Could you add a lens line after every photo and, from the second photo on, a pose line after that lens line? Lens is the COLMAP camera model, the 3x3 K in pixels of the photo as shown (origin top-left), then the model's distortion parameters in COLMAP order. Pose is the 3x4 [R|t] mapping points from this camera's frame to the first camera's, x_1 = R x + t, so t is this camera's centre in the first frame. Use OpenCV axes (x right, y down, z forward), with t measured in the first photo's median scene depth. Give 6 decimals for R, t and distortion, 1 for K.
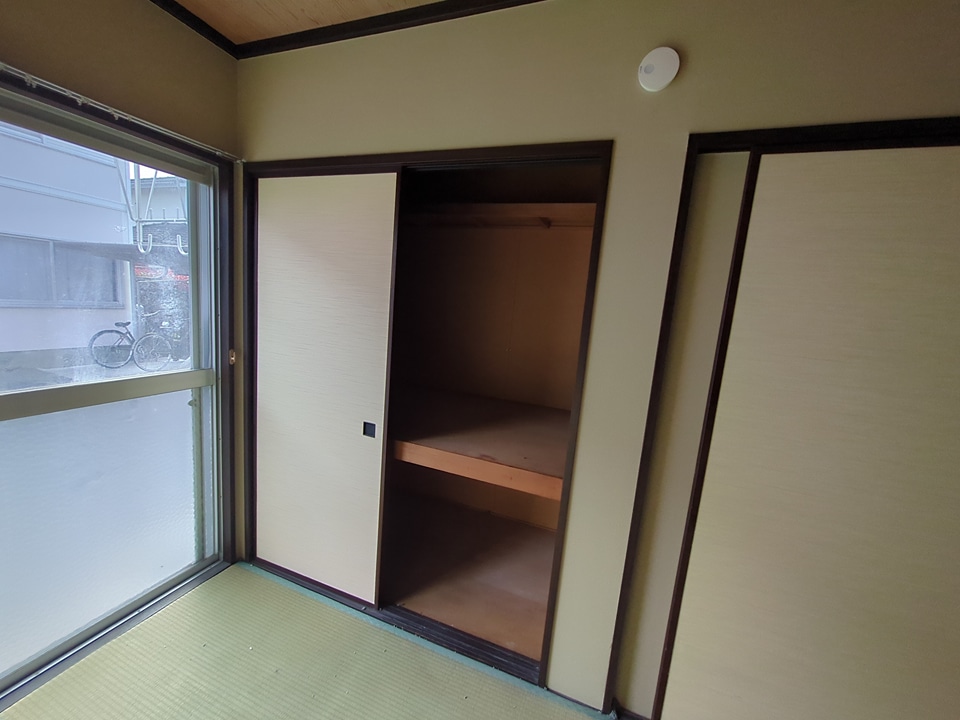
lens RADIAL K [[393.1, 0, 480.0], [0, 393.1, 360.0], [0, 0, 1]] dist [-0.000167, 0.000096]
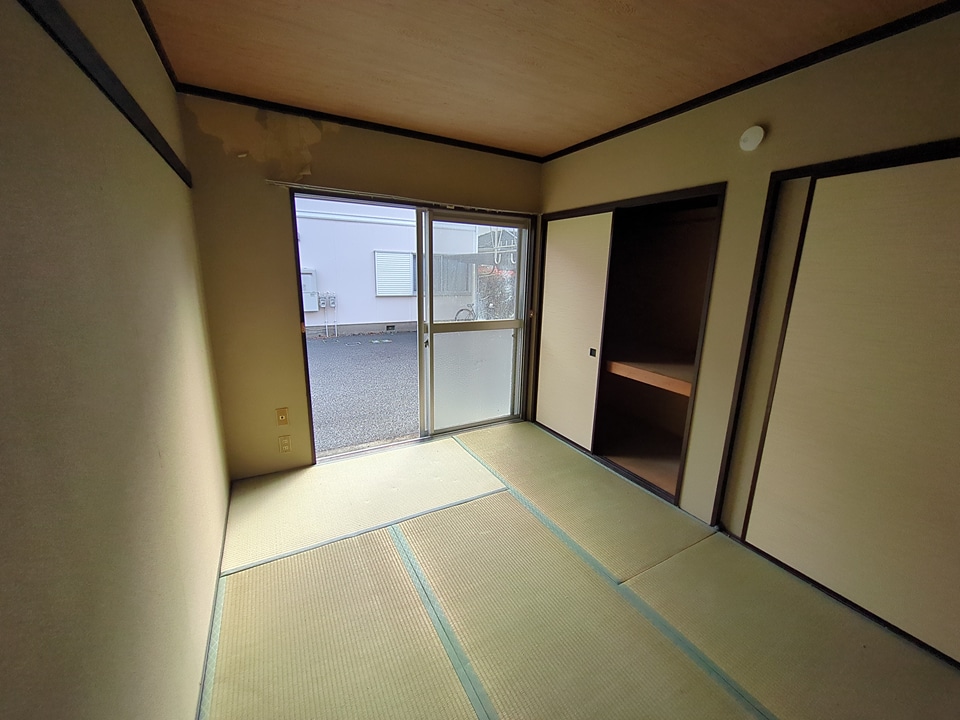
lens RADIAL K [[382.0, 0, 480.0], [0, 382.0, 360.0], [0, 0, 1]] dist [-0.001272, 0.000031]
pose [[0.770436, 0.078990, -0.632604, 0.436610], [-0.048497, 0.996681, 0.065388, 0.118904], [0.635670, -0.019698, 0.771710, -0.702356]]
